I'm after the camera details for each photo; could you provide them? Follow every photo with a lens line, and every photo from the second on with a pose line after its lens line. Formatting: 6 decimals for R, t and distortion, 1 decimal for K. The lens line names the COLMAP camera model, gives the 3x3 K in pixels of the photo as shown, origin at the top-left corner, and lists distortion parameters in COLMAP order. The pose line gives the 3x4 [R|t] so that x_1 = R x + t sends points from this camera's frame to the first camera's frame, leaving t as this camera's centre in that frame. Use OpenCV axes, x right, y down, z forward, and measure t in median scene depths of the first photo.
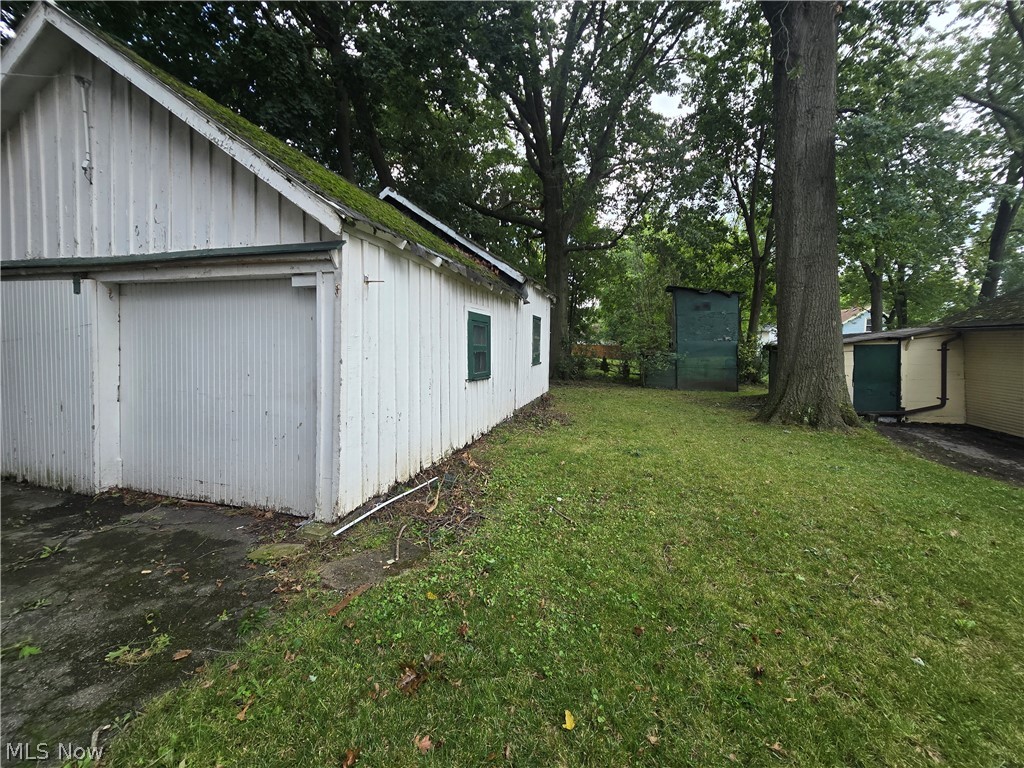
lens RADIAL K [[417.2, 0, 505.3], [0, 417.2, 376.0], [0, 0, 1]] dist [-0.001512, -0.002025]
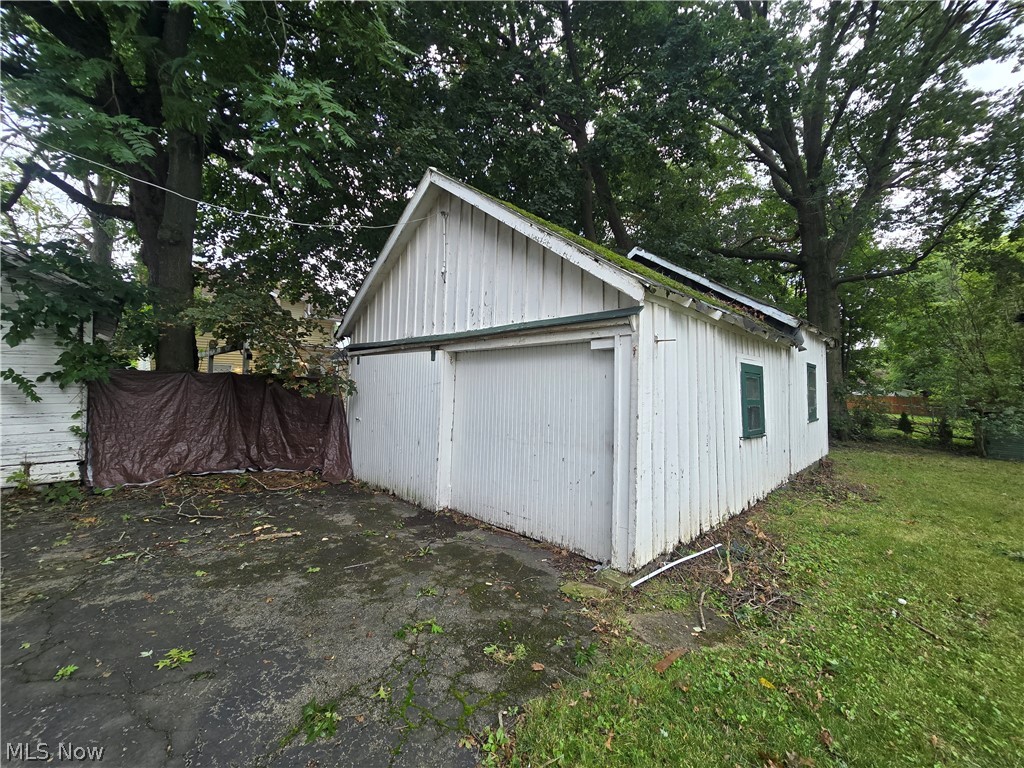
lens RADIAL K [[417.2, 0, 510.4], [0, 417.2, 376.9], [0, 0, 1]] dist [-0.001512, -0.002025]
pose [[0.872363, -0.015634, -0.488608, -0.126713], [-0.041223, 0.993576, -0.105392, -0.008615], [0.487117, 0.112082, 0.866115, -0.074737]]
